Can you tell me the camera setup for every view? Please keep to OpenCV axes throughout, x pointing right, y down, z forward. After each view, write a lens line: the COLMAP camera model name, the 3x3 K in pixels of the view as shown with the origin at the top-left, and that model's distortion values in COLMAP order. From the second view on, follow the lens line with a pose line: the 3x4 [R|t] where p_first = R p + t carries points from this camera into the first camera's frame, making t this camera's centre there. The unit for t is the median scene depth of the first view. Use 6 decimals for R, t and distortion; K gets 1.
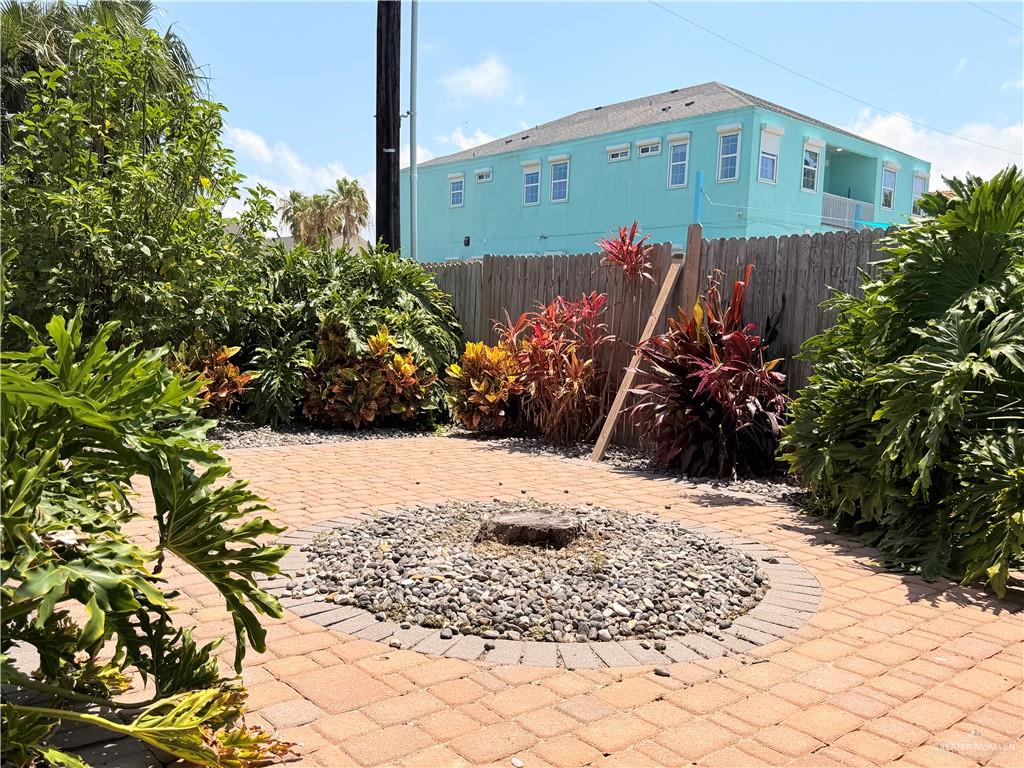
lens RADIAL K [[878.8, 0, 513.8], [0, 878.8, 389.9], [0, 0, 1]] dist [0.048731, -0.056517]
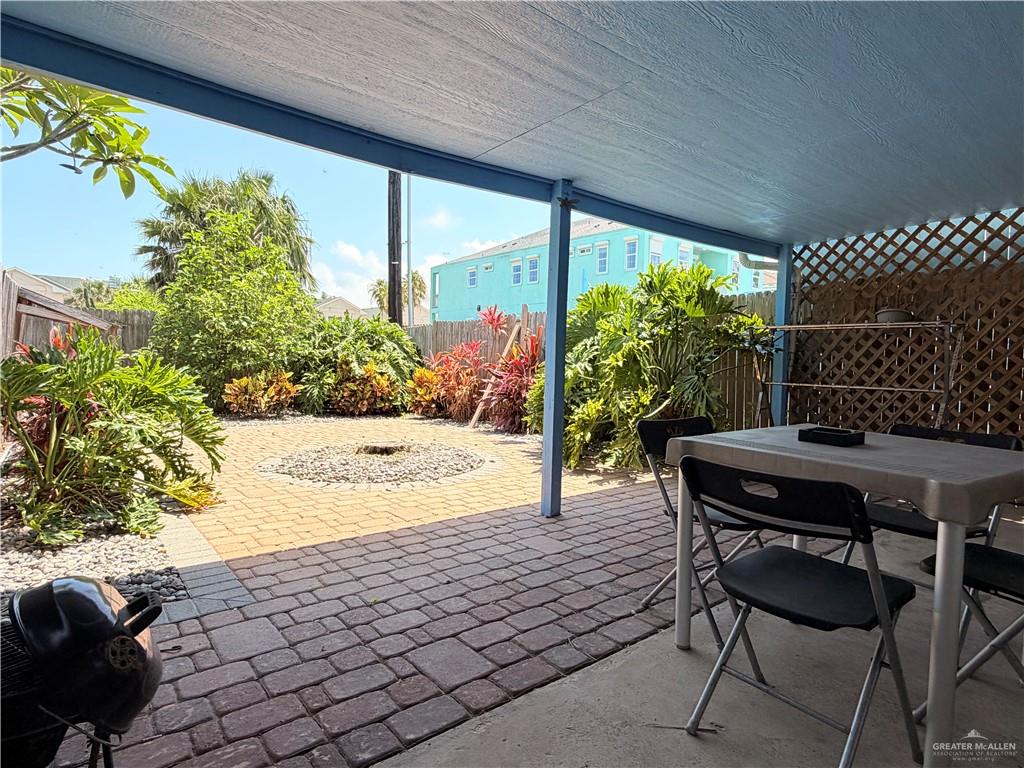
lens RADIAL K [[565.5, 0, 513.3], [0, 565.5, 381.1], [0, 0, 1]] dist [-0.013940, 0.002149]
pose [[0.999735, -0.017403, -0.015101, 0.175150], [0.016839, 0.999184, -0.036716, 0.021149], [0.015728, 0.036452, 0.999212, -0.203382]]
